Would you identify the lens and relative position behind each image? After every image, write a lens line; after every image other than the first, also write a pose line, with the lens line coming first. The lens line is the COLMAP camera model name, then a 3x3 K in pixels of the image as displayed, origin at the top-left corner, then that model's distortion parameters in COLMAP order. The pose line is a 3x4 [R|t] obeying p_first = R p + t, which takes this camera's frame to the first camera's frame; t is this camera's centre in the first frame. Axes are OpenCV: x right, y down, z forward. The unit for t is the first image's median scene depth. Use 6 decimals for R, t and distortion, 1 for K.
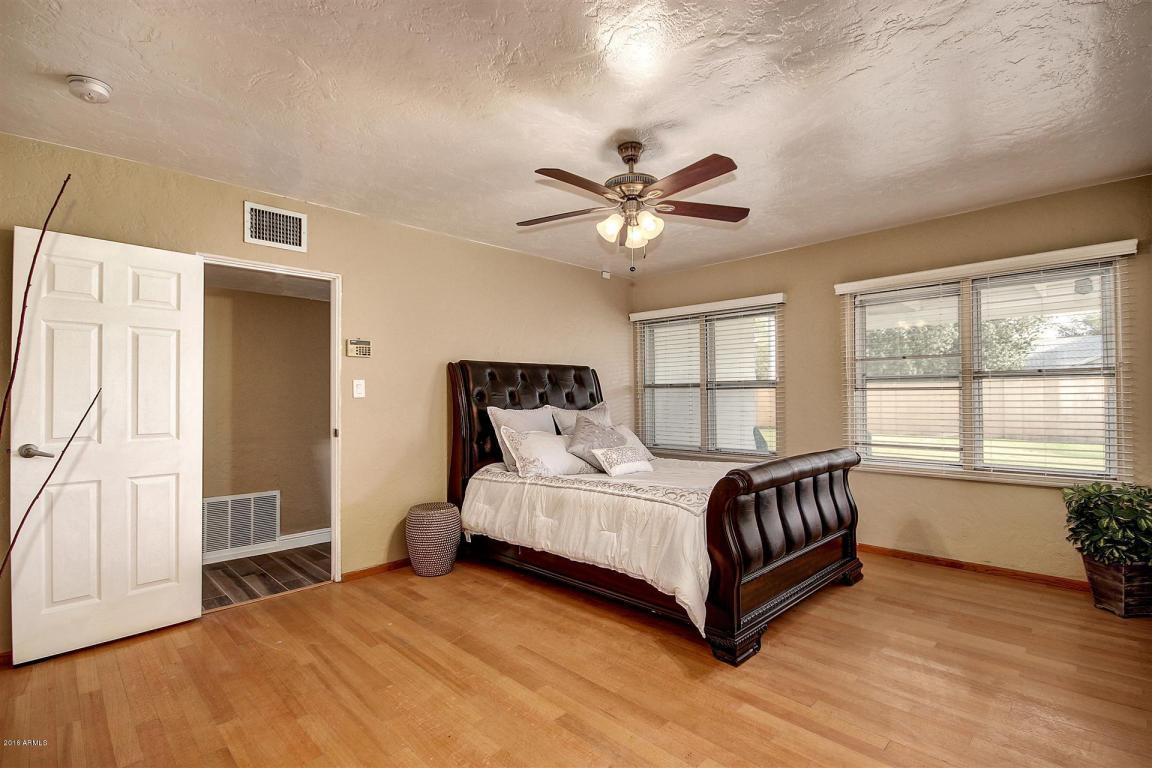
lens RADIAL K [[537.3, 0, 579.4], [0, 537.3, 387.4], [0, 0, 1]] dist [0.000427, -0.002852]
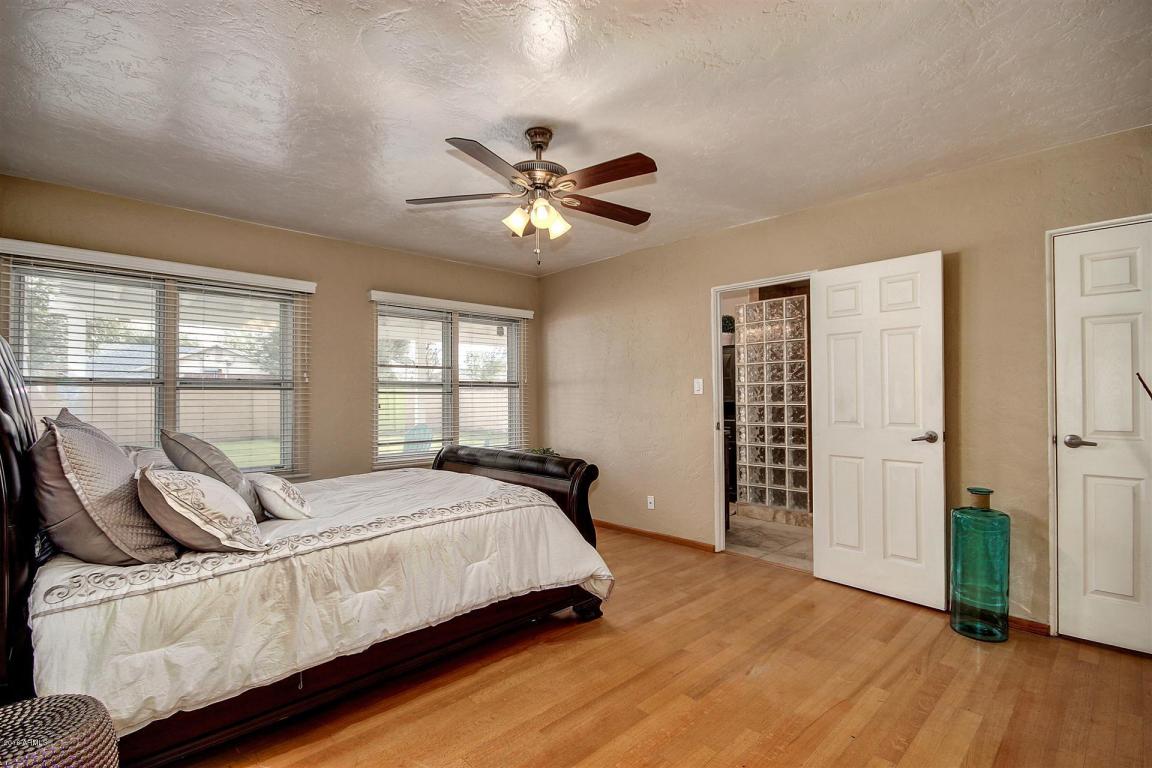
lens RADIAL K [[537.3, 0, 584.6], [0, 537.3, 388.2], [0, 0, 1]] dist [0.000427, -0.002852]
pose [[0.000814, 0.024873, 0.999690, -0.707017], [-0.012267, 0.999616, -0.024861, 0.020531], [-0.999924, -0.012243, 0.001118, 0.773221]]
